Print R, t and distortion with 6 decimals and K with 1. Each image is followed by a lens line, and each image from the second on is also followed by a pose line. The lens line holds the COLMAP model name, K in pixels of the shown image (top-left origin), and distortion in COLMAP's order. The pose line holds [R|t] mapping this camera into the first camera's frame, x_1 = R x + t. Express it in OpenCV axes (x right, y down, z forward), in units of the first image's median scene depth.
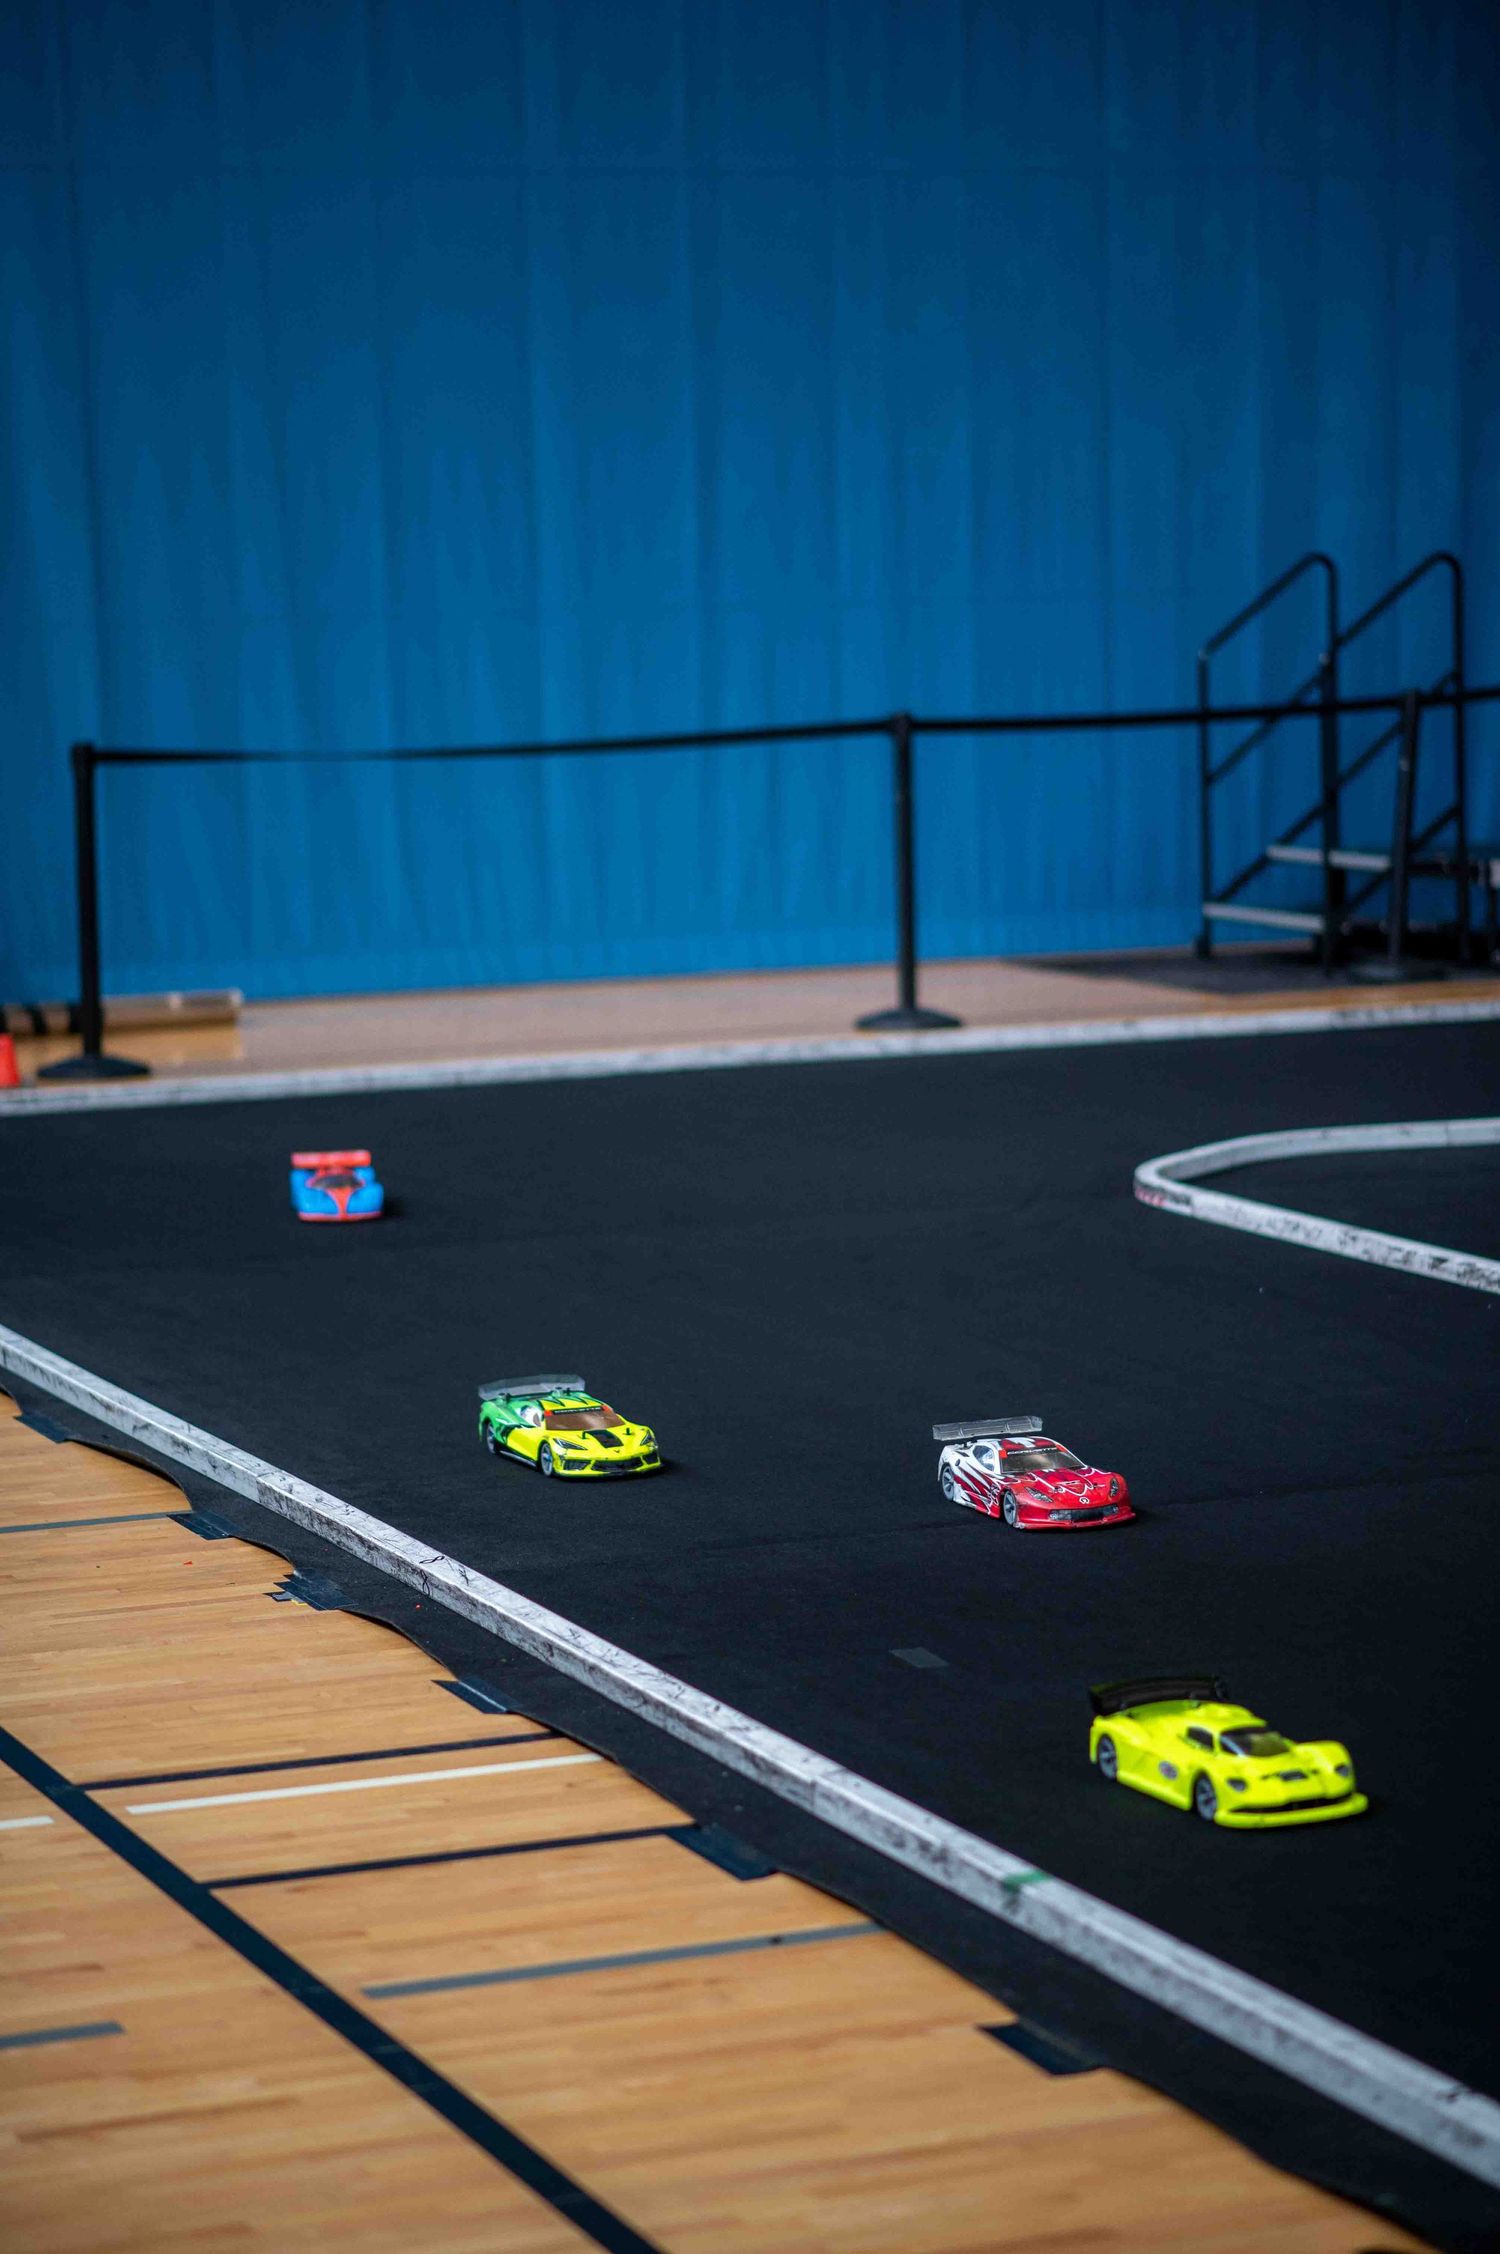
lens RADIAL K [[5524.8, 0, 767.1], [0, 5524.8, 1122.0], [0, 0, 1]] dist [0.057767, 0.000000]
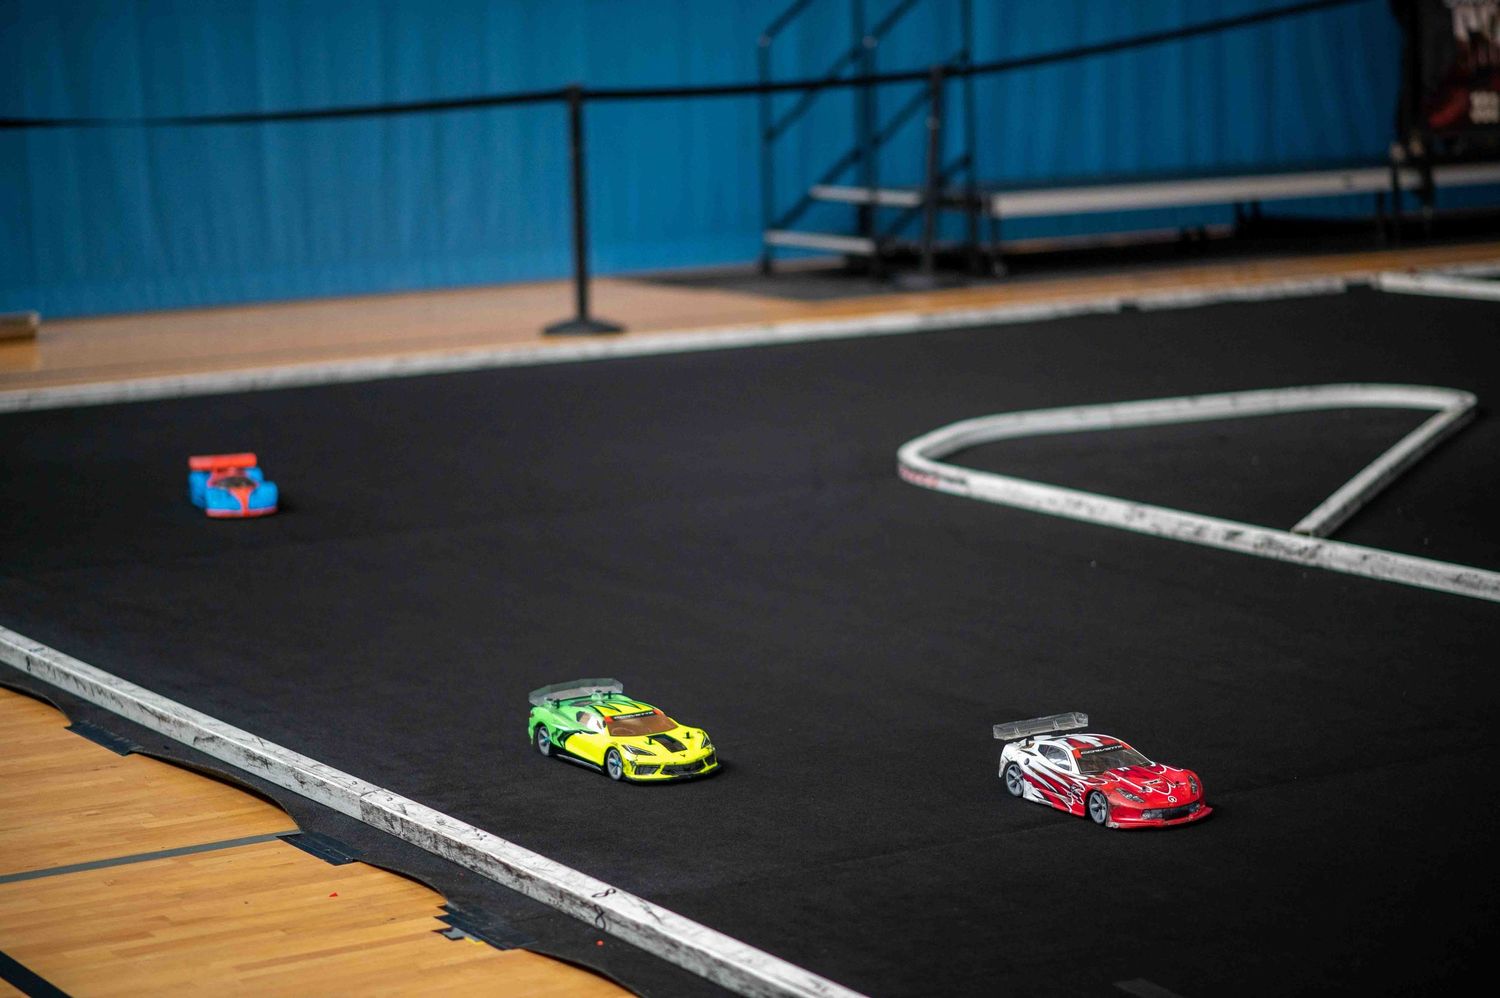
lens RADIAL K [[3676.7, 0, 736.2], [0, 3676.7, 502.6], [0, 0, 1]] dist [0.057767, 0.000000]
pose [[0.989378, -0.025879, 0.143041, -0.084759], [0.020949, 0.999137, 0.035865, -0.010629], [-0.143845, -0.032488, 0.989067, 0.211908]]
